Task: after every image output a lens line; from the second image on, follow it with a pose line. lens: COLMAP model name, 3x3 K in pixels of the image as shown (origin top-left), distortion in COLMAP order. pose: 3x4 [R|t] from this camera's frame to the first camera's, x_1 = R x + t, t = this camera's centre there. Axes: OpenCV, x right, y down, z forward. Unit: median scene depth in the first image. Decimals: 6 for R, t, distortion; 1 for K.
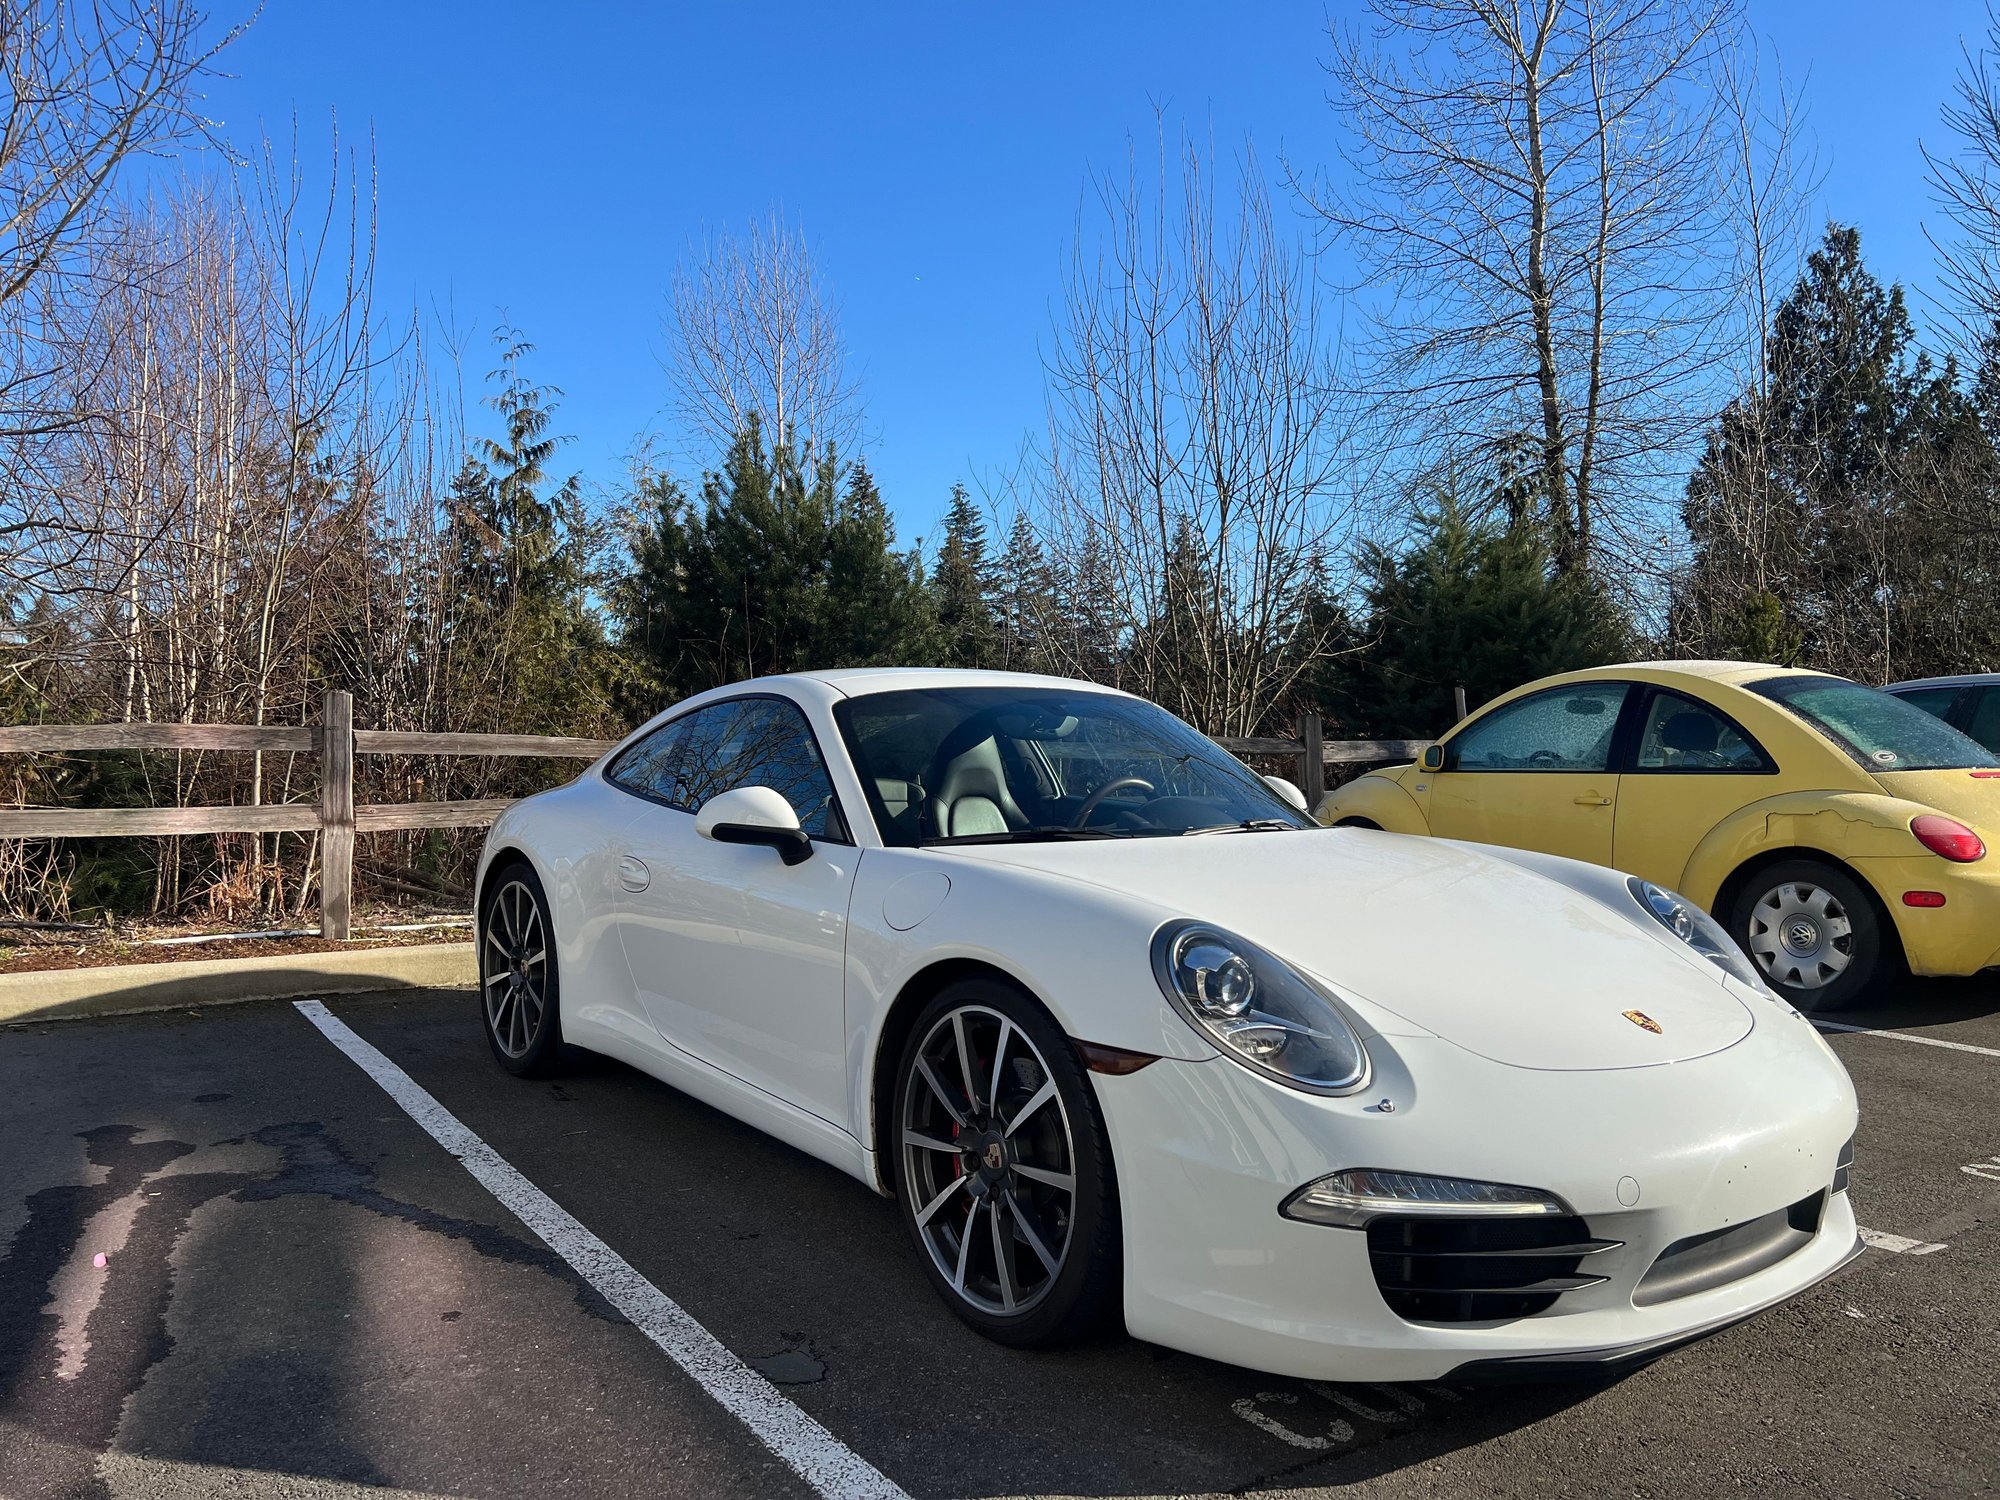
lens RADIAL K [[1491.3, 0, 999.1], [0, 1491.3, 782.3], [0, 0, 1]] dist [0.070397, -0.086451]
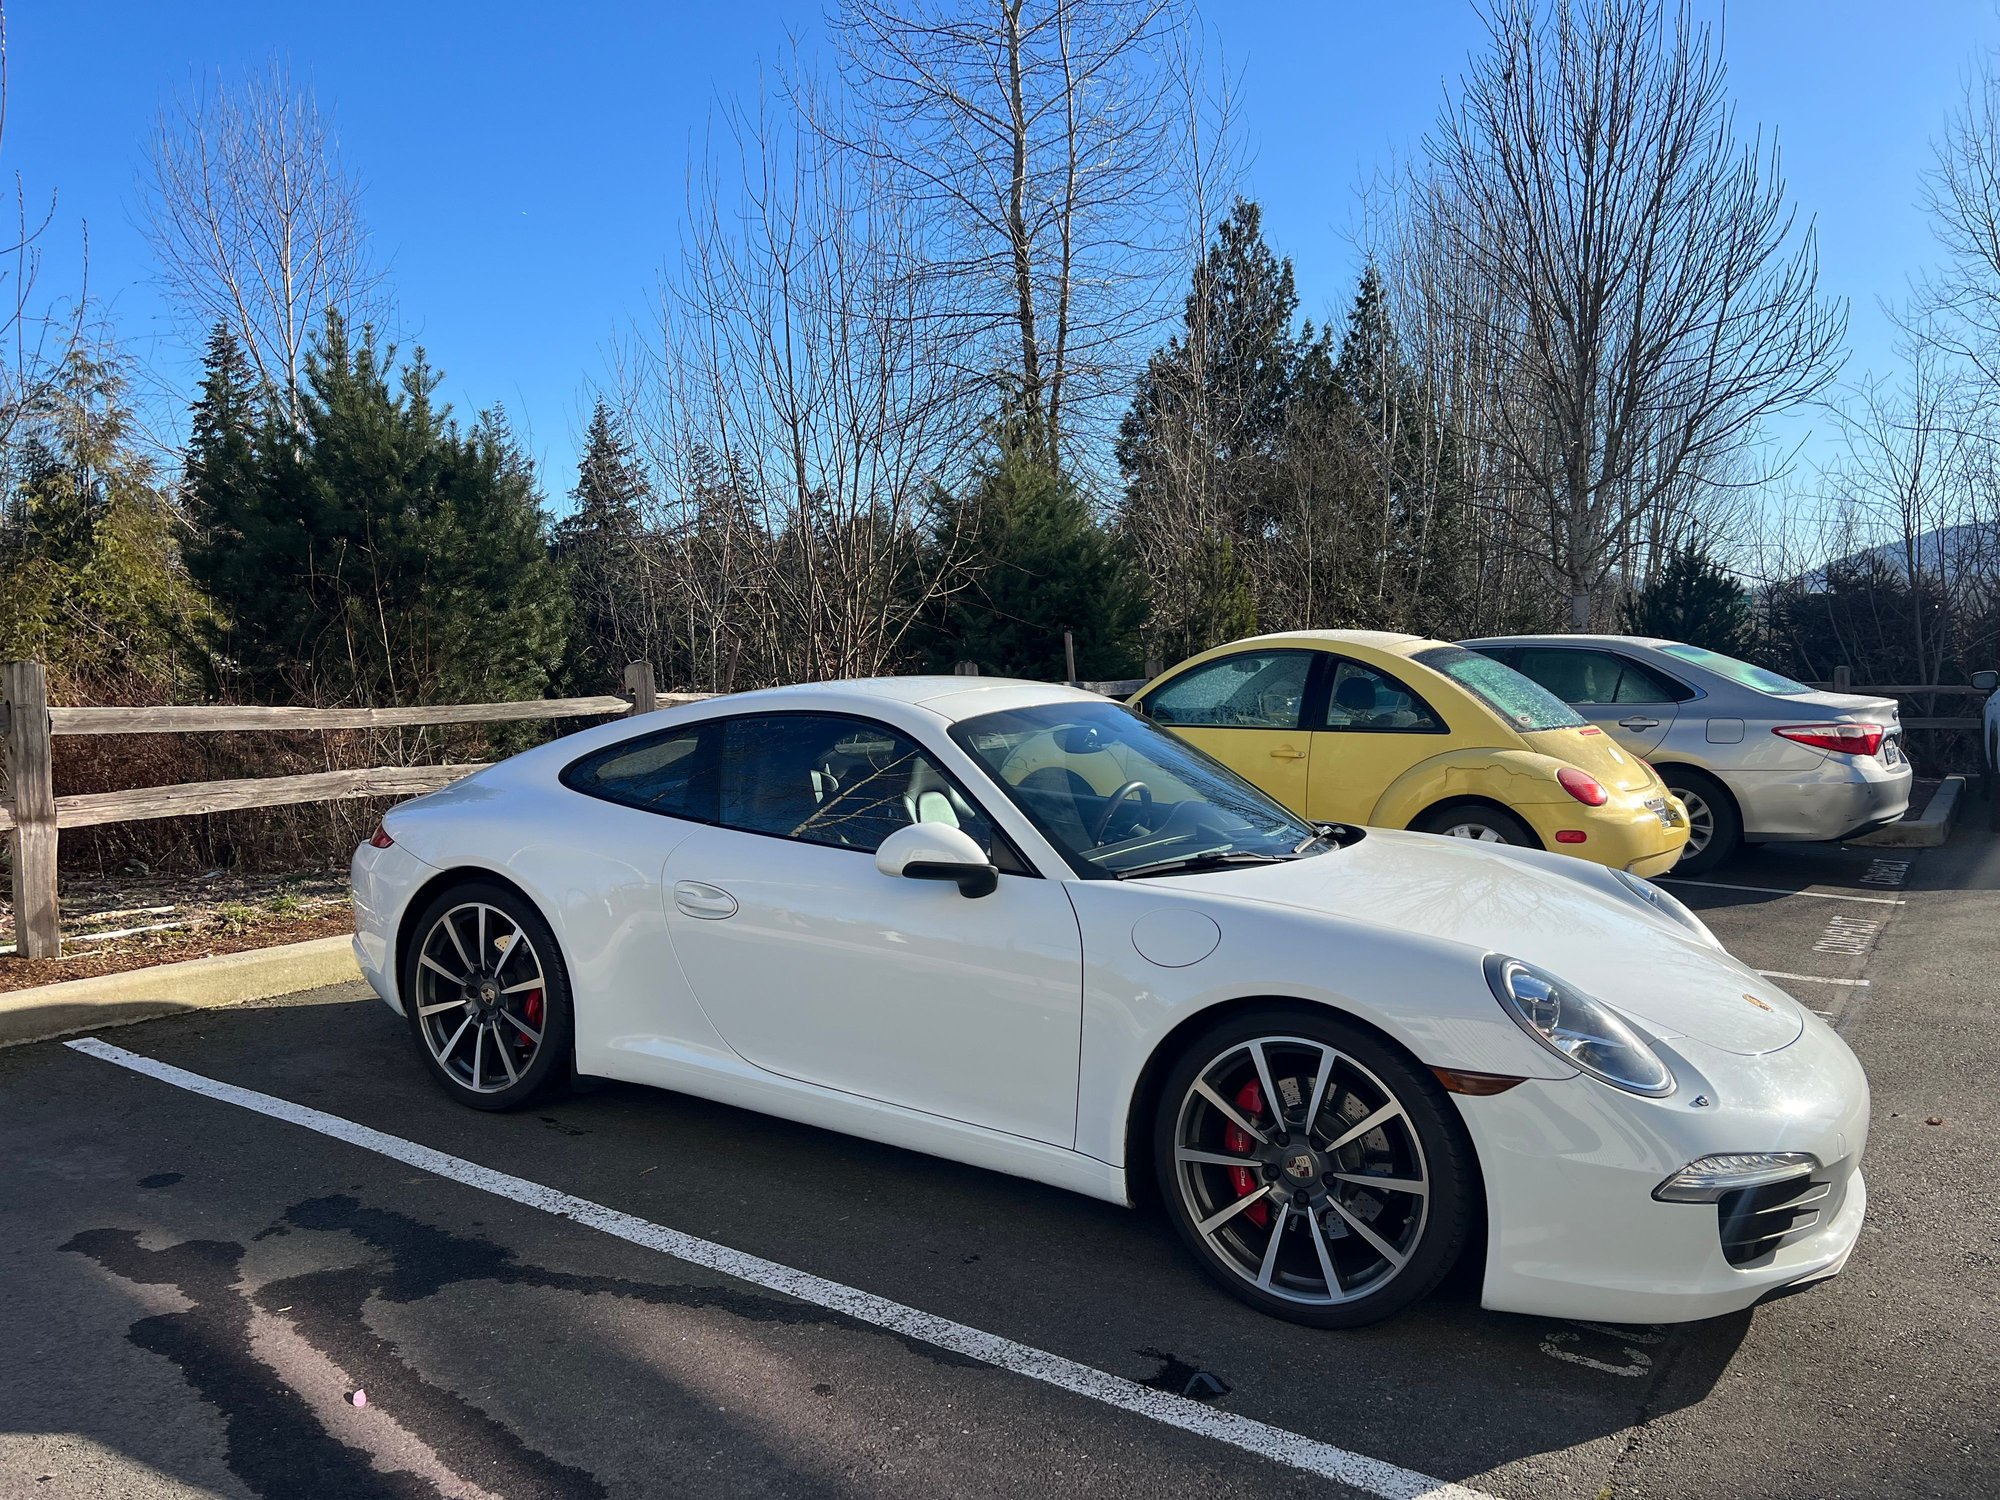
lens RADIAL K [[1517.1, 0, 875.9], [0, 1517.1, 769.7], [0, 0, 1]] dist [0.094328, -0.186637]
pose [[0.924957, -0.032766, 0.378656, -0.328621], [0.005359, 0.997302, 0.073207, -0.060708], [-0.380034, -0.065684, 0.922638, 0.036294]]
